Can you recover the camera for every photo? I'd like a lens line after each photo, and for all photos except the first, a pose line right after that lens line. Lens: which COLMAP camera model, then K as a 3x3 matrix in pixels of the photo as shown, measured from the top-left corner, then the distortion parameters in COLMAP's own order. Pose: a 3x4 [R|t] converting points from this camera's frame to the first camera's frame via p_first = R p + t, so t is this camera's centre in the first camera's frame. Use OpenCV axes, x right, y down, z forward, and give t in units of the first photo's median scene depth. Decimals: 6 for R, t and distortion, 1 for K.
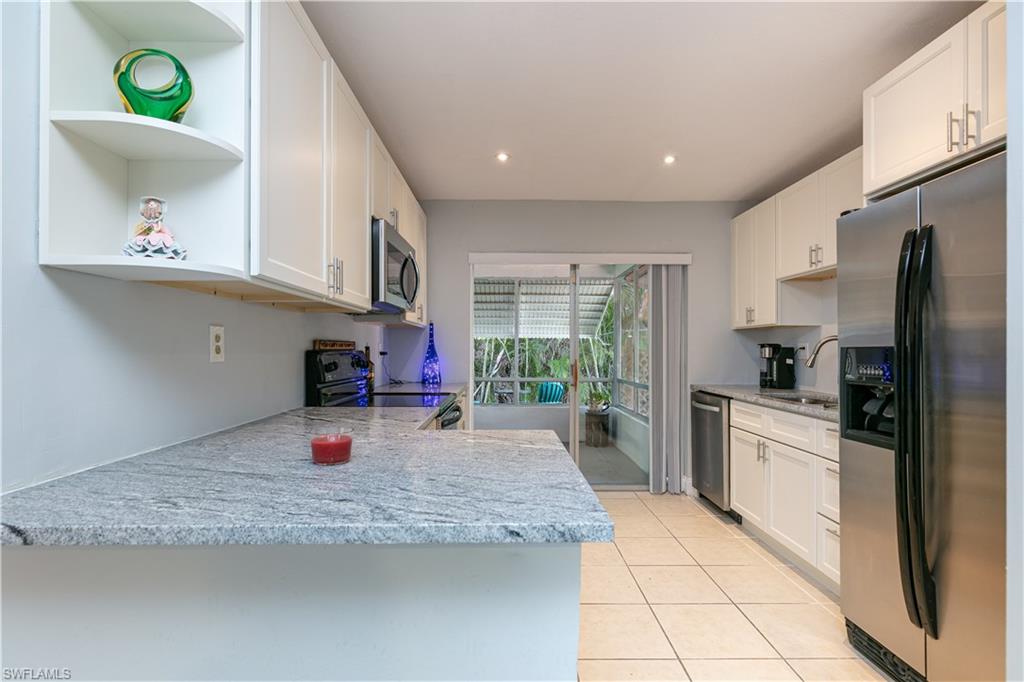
lens RADIAL K [[480.8, 0, 511.8], [0, 480.8, 346.3], [0, 0, 1]] dist [-0.001619, -0.000227]
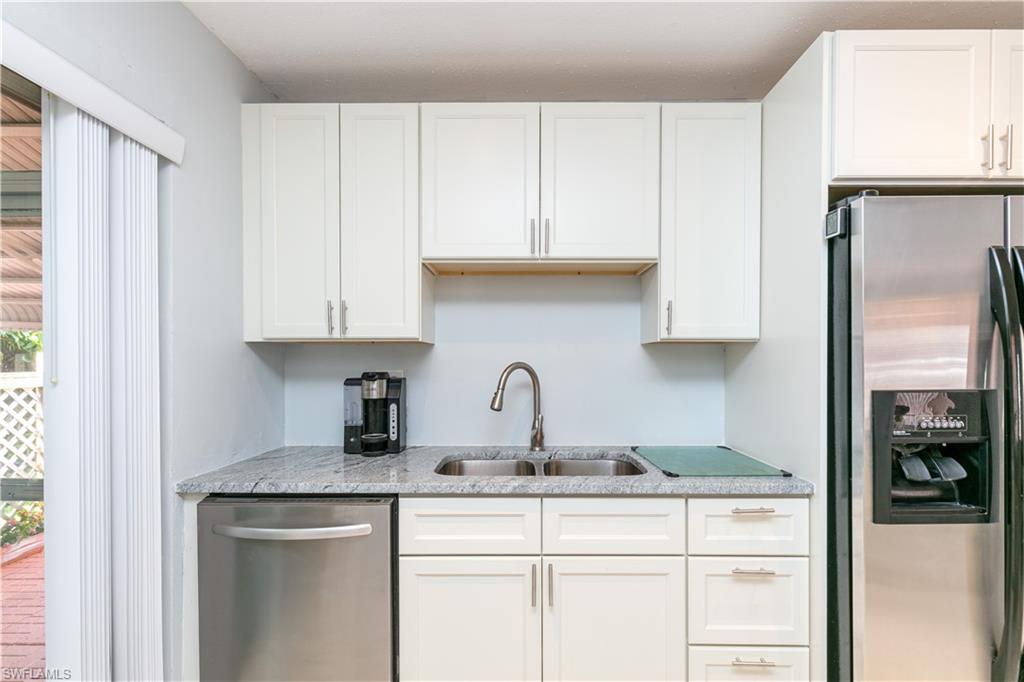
lens RADIAL K [[476.6, 0, 514.6], [0, 476.6, 361.8], [0, 0, 1]] dist [0.000342, 0.000158]
pose [[0.022401, -0.007104, 0.999724, 0.001562], [-0.004214, 0.999965, 0.007201, -0.022121], [-0.999740, -0.004374, 0.022370, 0.802171]]
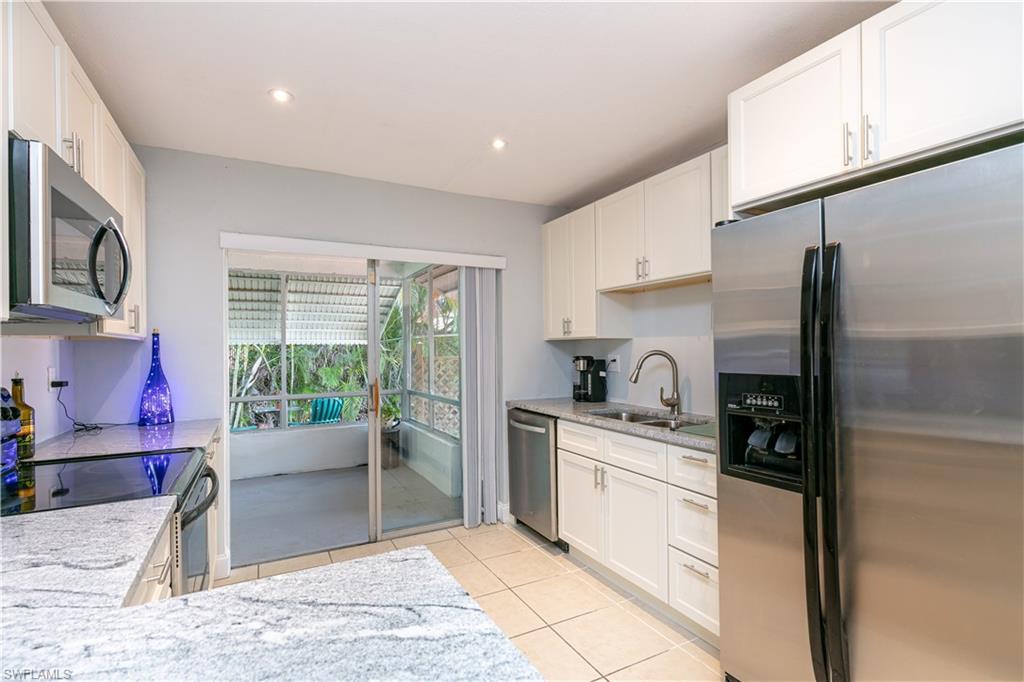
lens RADIAL K [[480.8, 0, 511.8], [0, 480.8, 346.3], [0, 0, 1]] dist [-0.001619, -0.000227]
pose [[0.888865, -0.009768, 0.458065, -0.037443], [0.010052, 0.999948, 0.001819, -0.028325], [-0.458059, 0.002987, 0.888917, 0.204153]]
